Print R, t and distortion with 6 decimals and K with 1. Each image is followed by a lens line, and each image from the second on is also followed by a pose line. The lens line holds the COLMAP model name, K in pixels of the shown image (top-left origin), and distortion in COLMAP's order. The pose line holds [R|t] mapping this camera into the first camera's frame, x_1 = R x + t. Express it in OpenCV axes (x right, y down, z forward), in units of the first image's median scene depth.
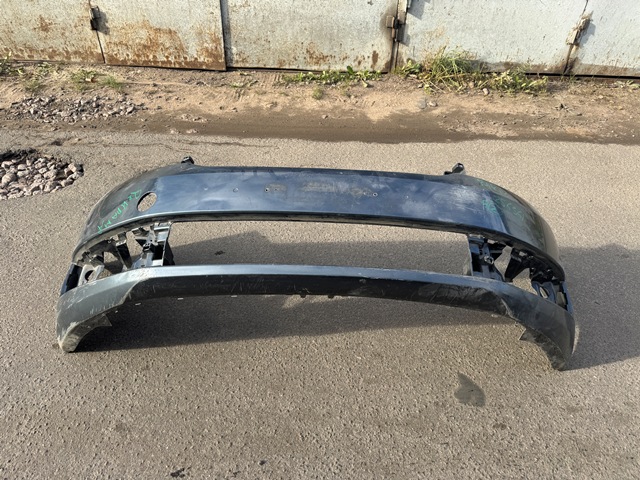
lens RADIAL K [[448.6, 0, 317.6], [0, 448.6, 238.4], [0, 0, 1]] dist [0.016126, -0.017548]
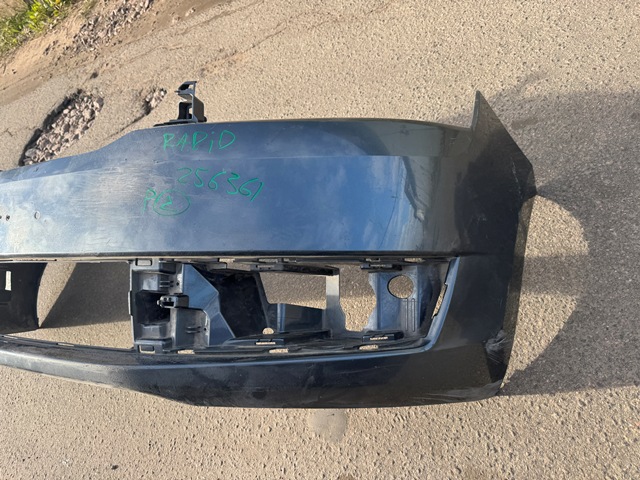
lens RADIAL K [[448.6, 0, 310.4], [0, 448.6, 245.9], [0, 0, 1]] dist [0.016126, -0.017548]
pose [[0.836064, -0.059435, -0.545403, 0.741219], [0.280026, 0.901100, 0.331065, -0.134278], [0.471786, -0.429519, 0.770021, 0.600719]]
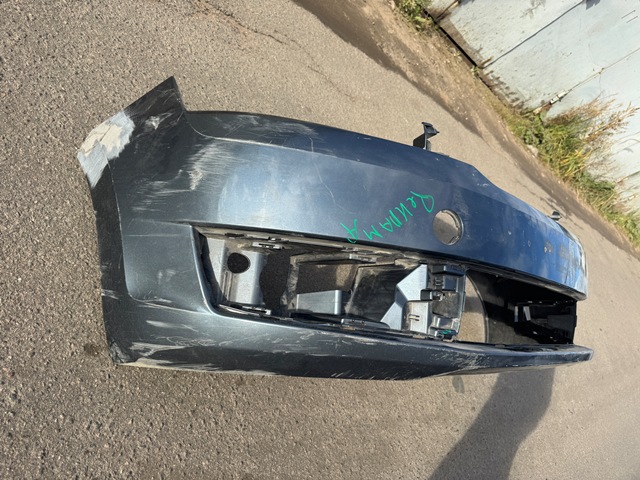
lens RADIAL K [[448.6, 0, 321.1], [0, 448.6, 238.6], [0, 0, 1]] dist [0.016126, -0.017548]
pose [[0.689935, 0.143644, 0.709476, -0.898194], [-0.422127, 0.876047, 0.233133, -0.135660], [-0.588046, -0.460335, 0.665052, 0.610693]]
